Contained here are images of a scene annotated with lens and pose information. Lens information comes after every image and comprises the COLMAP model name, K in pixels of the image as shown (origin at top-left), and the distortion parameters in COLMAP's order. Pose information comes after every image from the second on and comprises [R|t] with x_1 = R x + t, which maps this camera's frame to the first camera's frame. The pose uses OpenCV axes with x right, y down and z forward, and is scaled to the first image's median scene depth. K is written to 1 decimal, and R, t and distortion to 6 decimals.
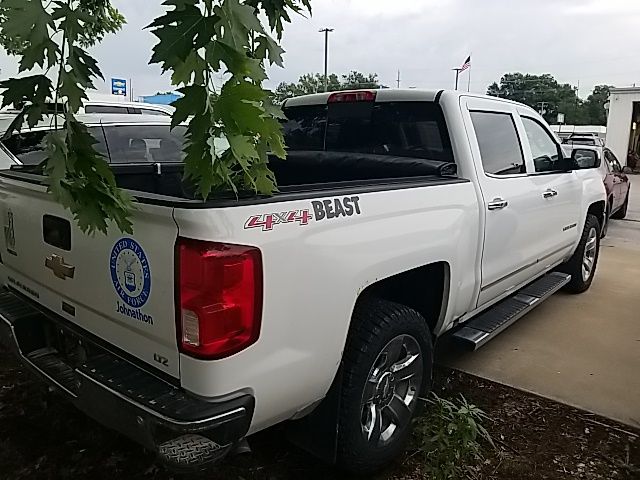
lens RADIAL K [[496.3, 0, 327.8], [0, 496.3, 207.3], [0, 0, 1]] dist [0.033164, -0.035720]
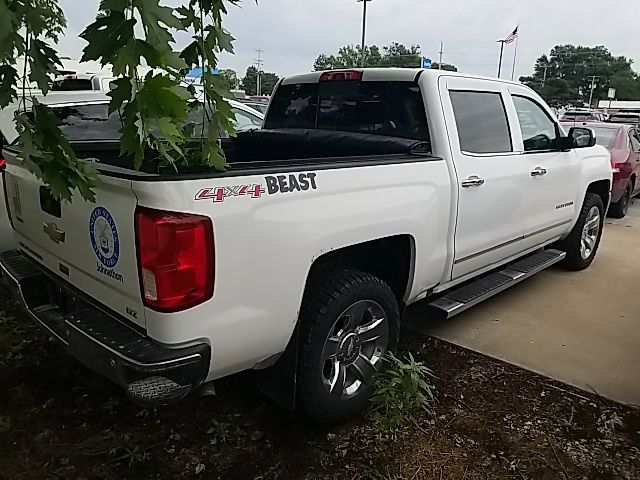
lens RADIAL K [[489.9, 0, 323.3], [0, 489.9, 216.1], [0, 0, 1]] dist [0.068872, -0.095022]
pose [[0.998509, 0.016258, -0.052113, 0.110509], [-0.012711, 0.997625, 0.067690, 0.000152], [0.053090, -0.066926, 0.996344, -0.067775]]
